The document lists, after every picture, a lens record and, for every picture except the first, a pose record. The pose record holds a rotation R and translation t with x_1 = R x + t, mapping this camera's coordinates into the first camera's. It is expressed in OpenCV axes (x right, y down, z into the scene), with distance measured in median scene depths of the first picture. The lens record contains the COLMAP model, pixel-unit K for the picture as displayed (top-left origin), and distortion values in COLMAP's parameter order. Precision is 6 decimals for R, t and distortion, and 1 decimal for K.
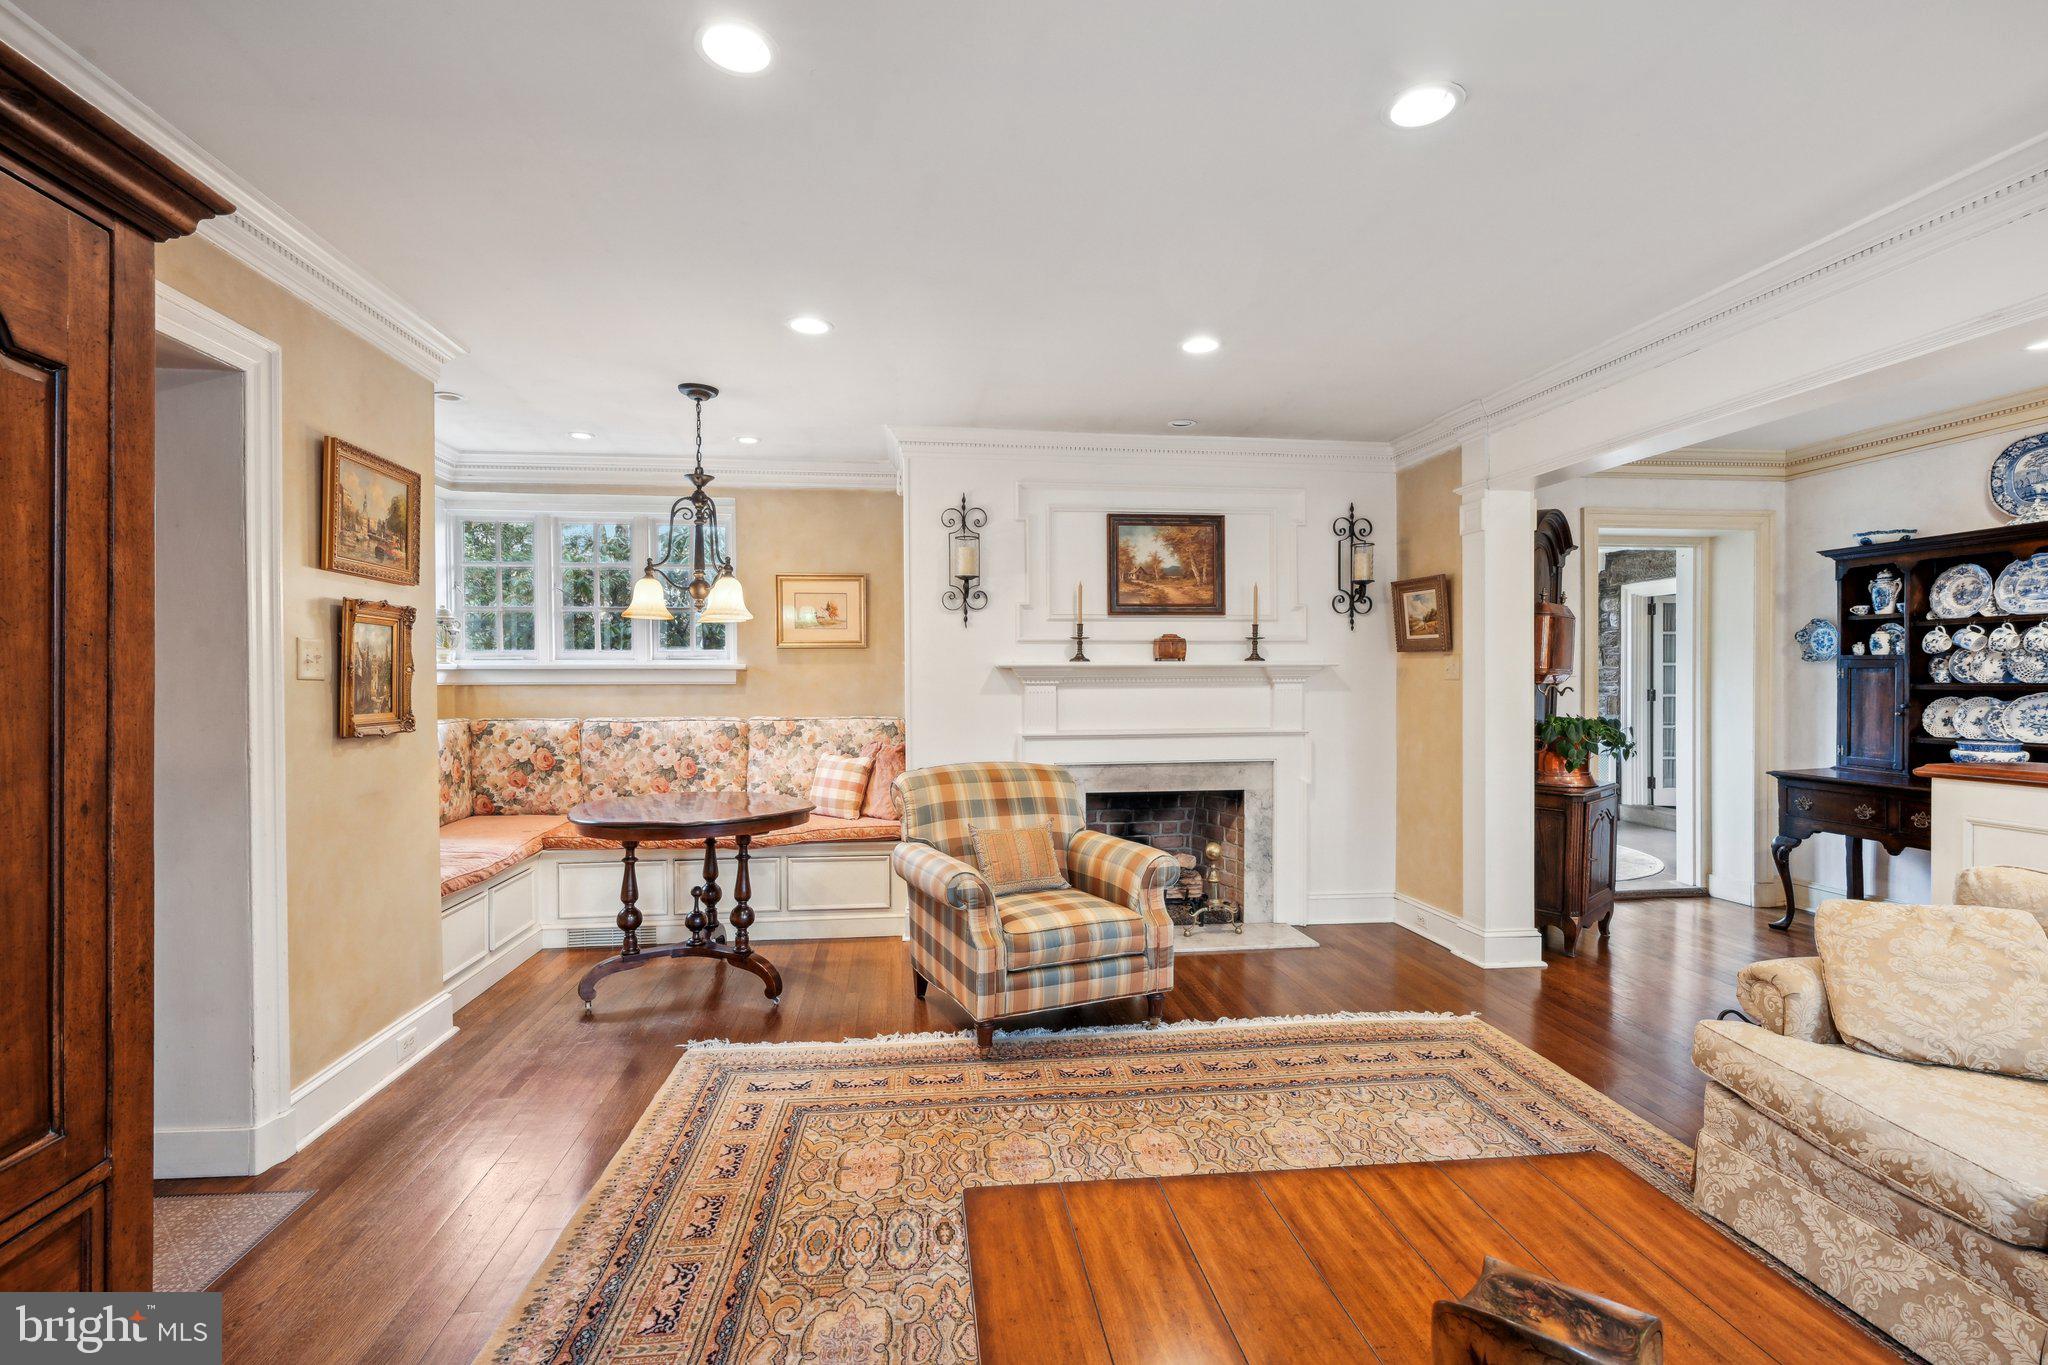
lens RADIAL K [[923.2, 0, 1026.3], [0, 923.2, 689.0], [0, 0, 1]] dist [0.000851, 0.000192]
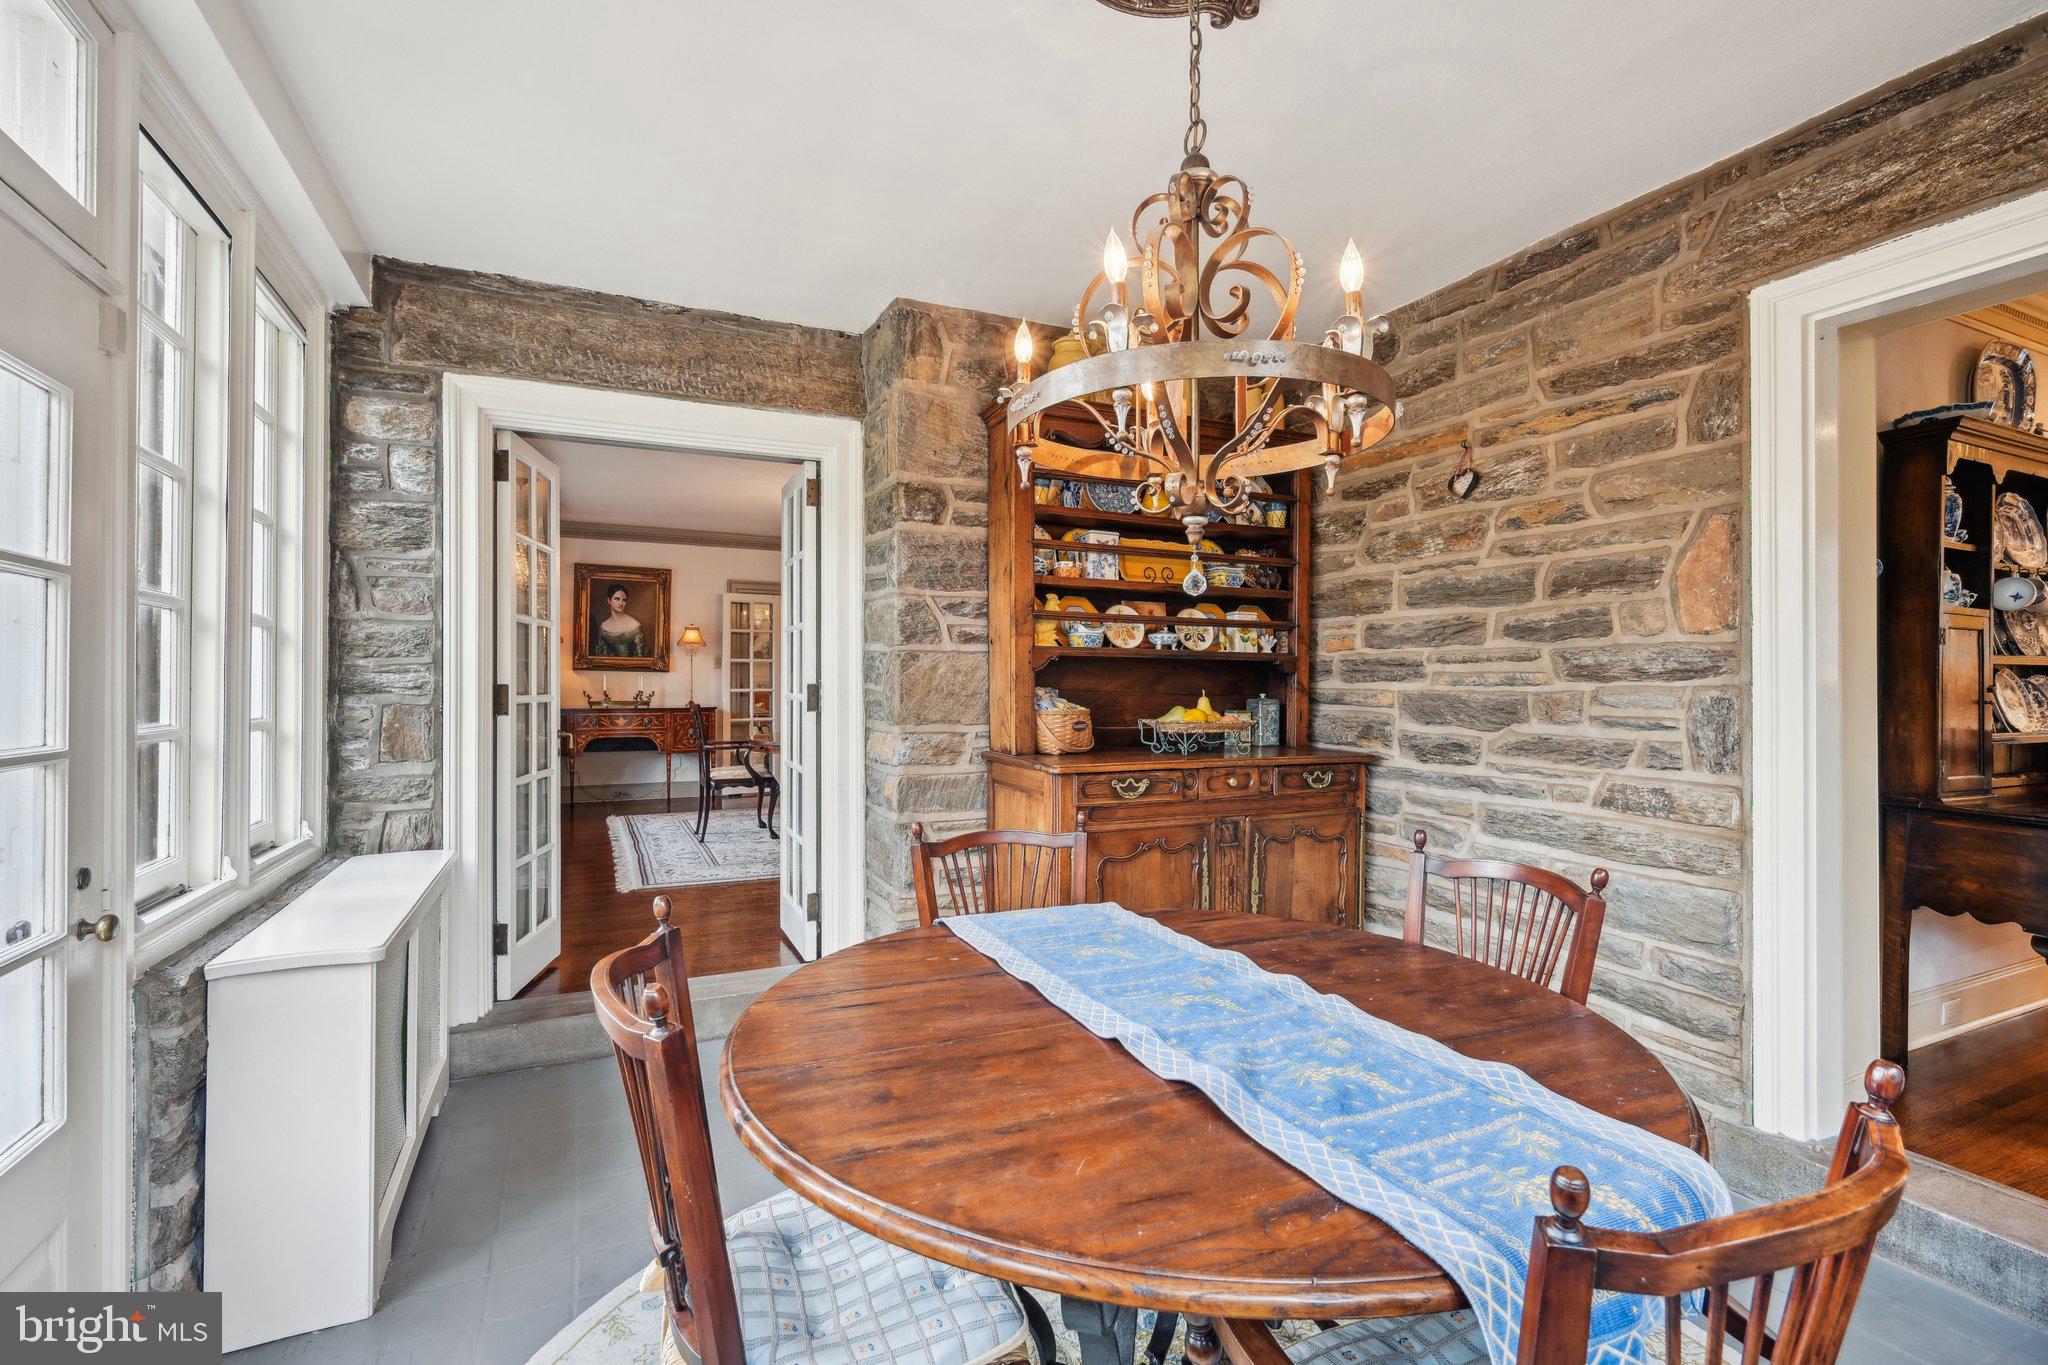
lens RADIAL K [[923.2, 0, 1022.5], [0, 923.2, 678.2], [0, 0, 1]] dist [0.000851, 0.000192]
pose [[-0.304864, 0.007193, 0.952369, 0.539625], [0.012969, 0.999910, -0.003401, 0.003298], [-0.952308, 0.011314, -0.304929, 1.794441]]
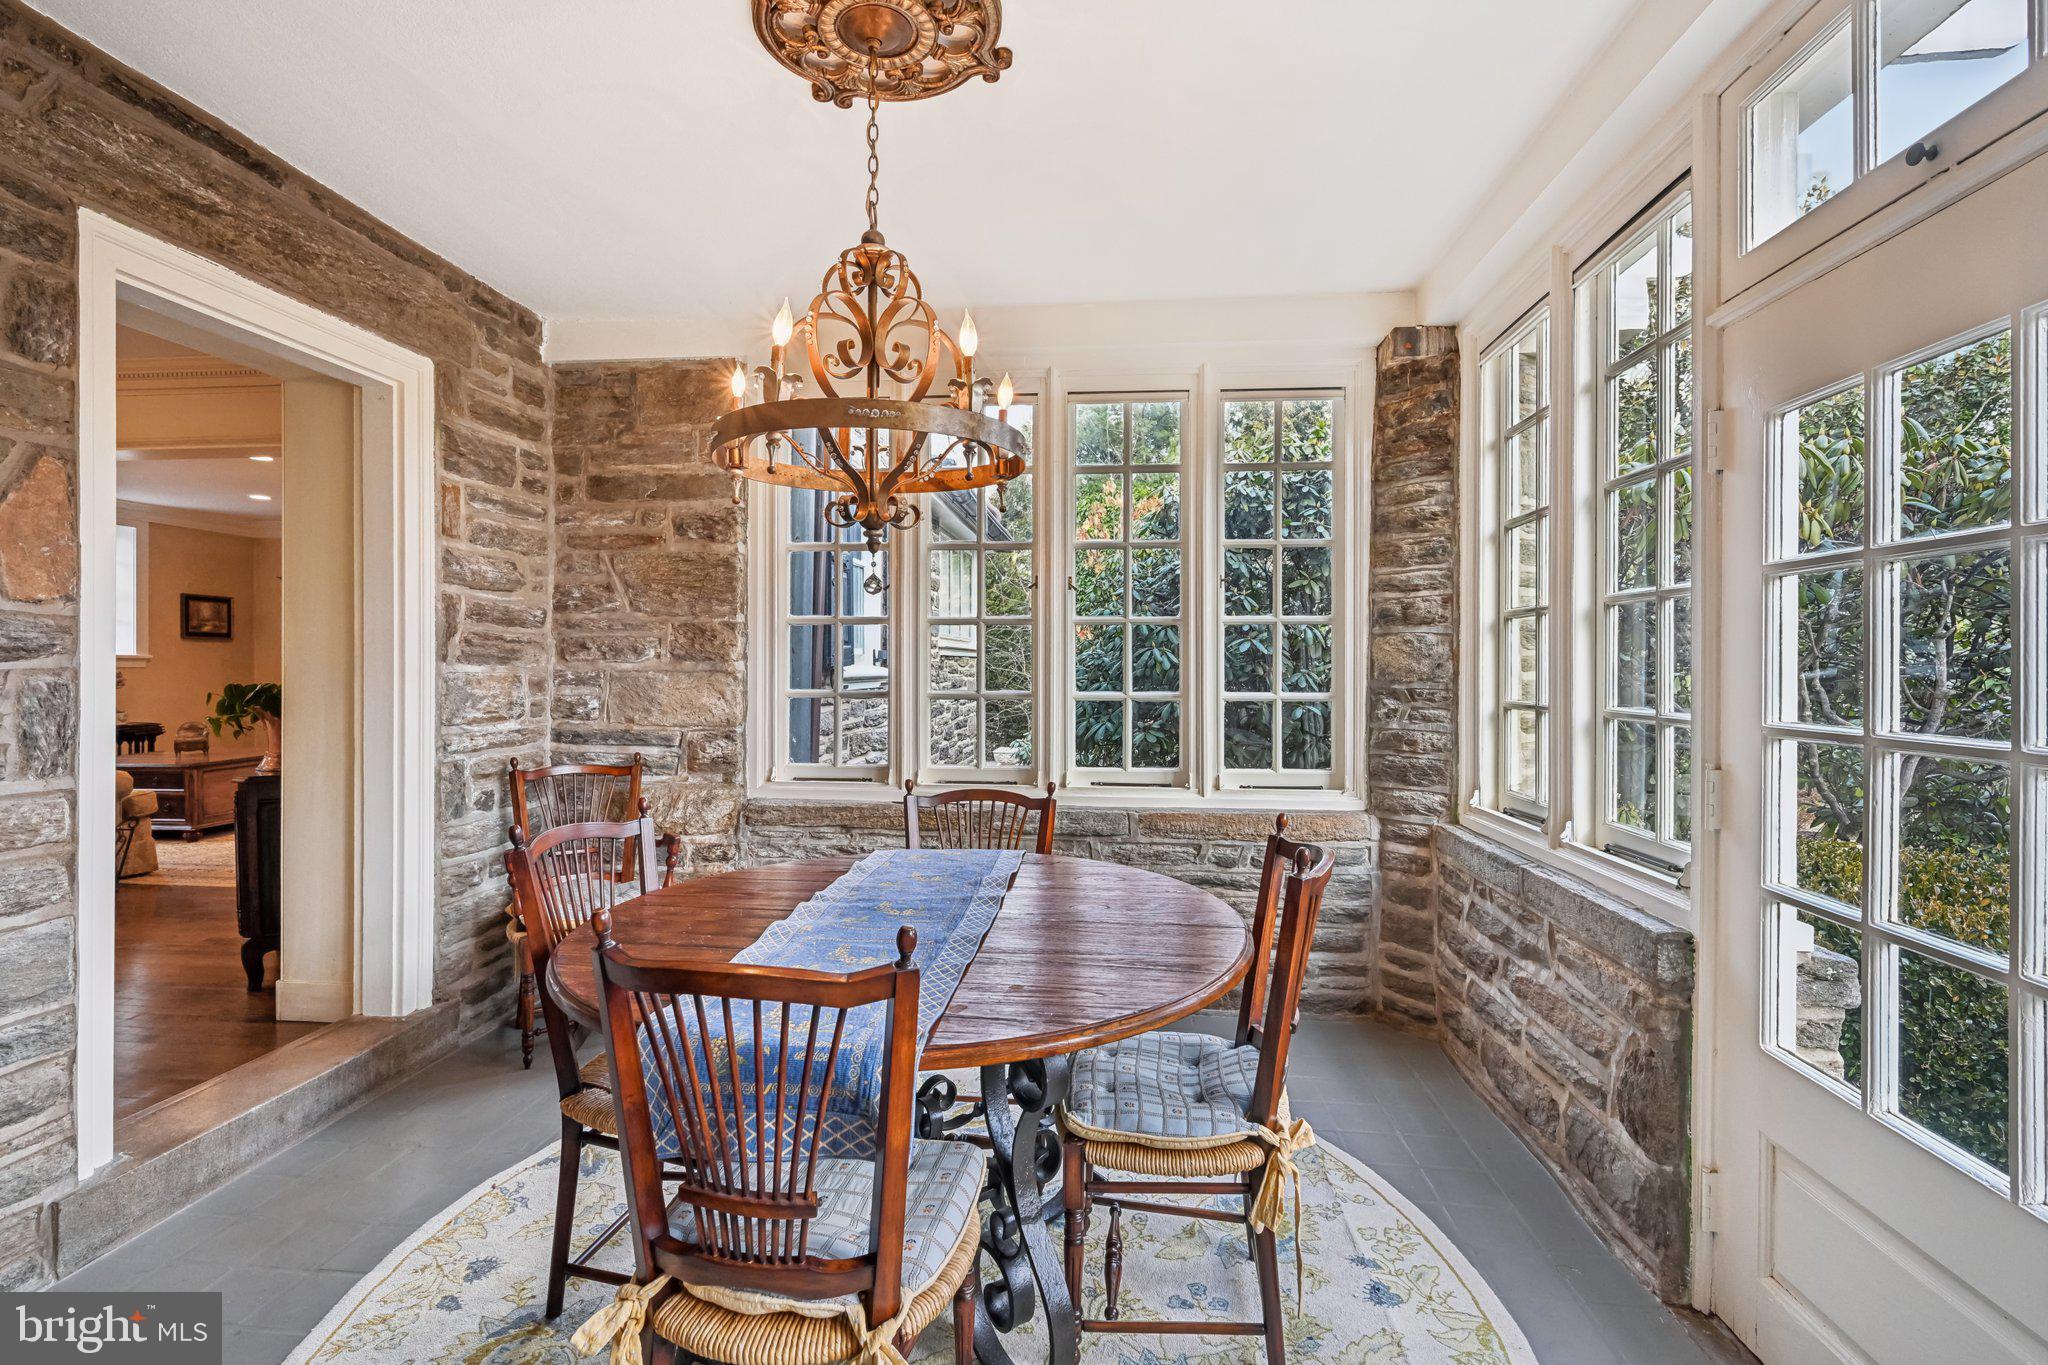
lens RADIAL K [[923.2, 0, 1022.3], [0, 923.2, 668.7], [0, 0, 1]] dist [0.000851, 0.000192]
pose [[-0.228828, 0.007276, -0.973440, 1.230134], [-0.013192, 0.999857, 0.010575, 0.000548], [0.973377, 0.015261, -0.228700, 1.788710]]
